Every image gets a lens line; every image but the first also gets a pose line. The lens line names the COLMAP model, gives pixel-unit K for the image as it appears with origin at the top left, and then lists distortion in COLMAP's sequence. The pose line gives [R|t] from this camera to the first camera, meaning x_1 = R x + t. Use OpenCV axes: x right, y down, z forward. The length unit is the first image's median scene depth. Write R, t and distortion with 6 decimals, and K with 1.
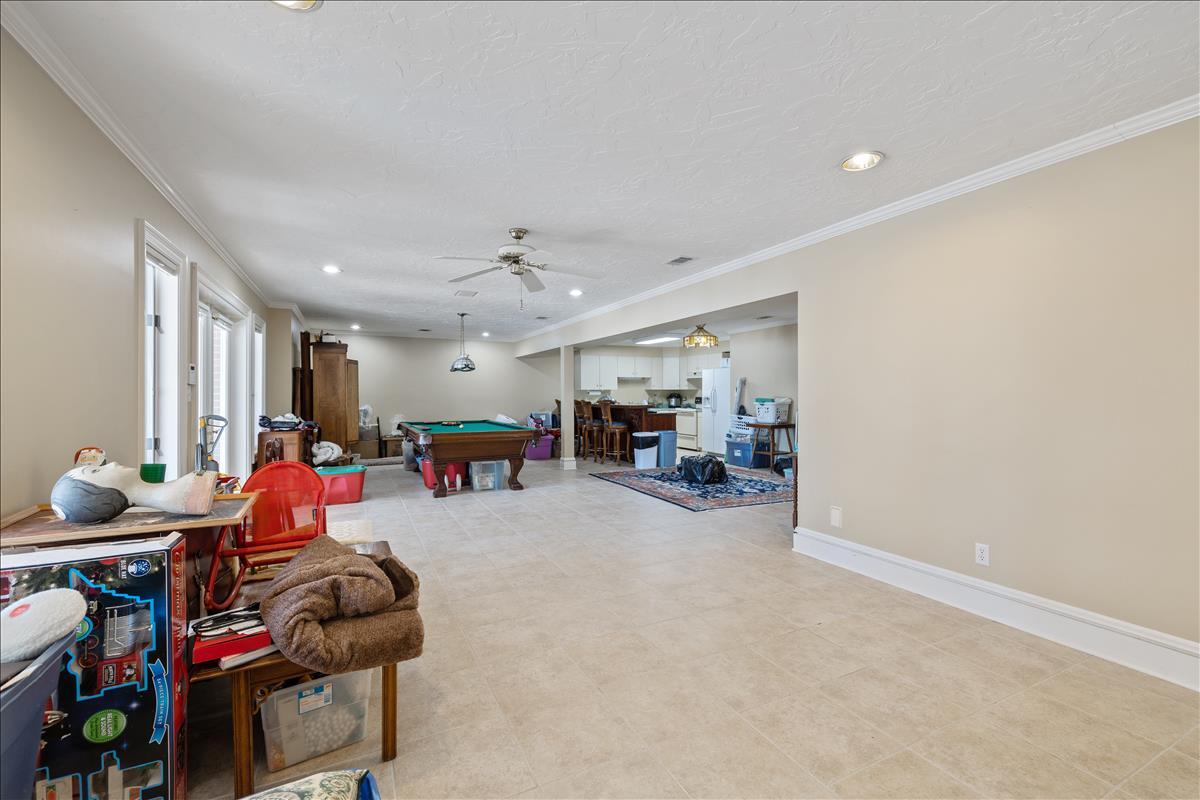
lens RADIAL K [[506.9, 0, 597.7], [0, 506.9, 393.2], [0, 0, 1]] dist [-0.002385, -0.000421]
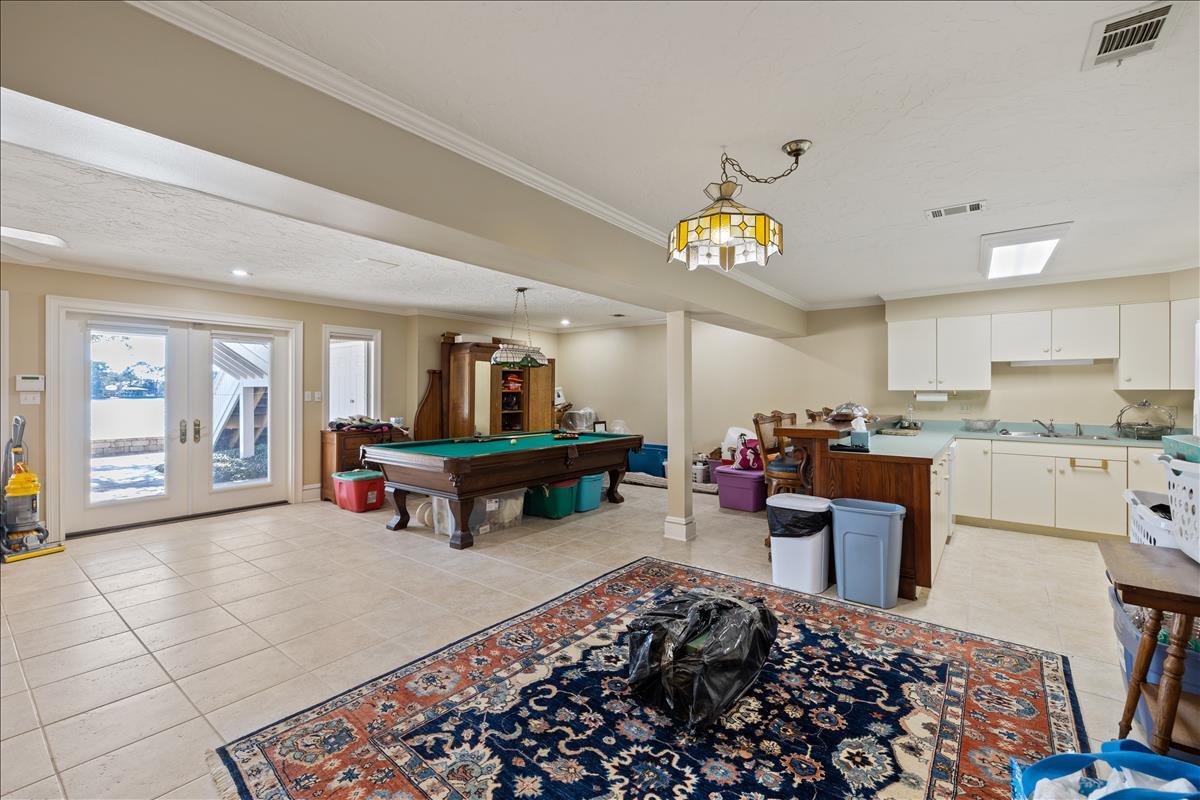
lens RADIAL K [[506.9, 0, 597.7], [0, 506.9, 393.2], [0, 0, 1]] dist [-0.002385, -0.000421]
pose [[0.424901, 0.004260, -0.905230, 0.305768], [-0.001909, 0.999991, 0.003811, -0.004866], [0.905238, 0.000109, 0.424906, 0.527891]]
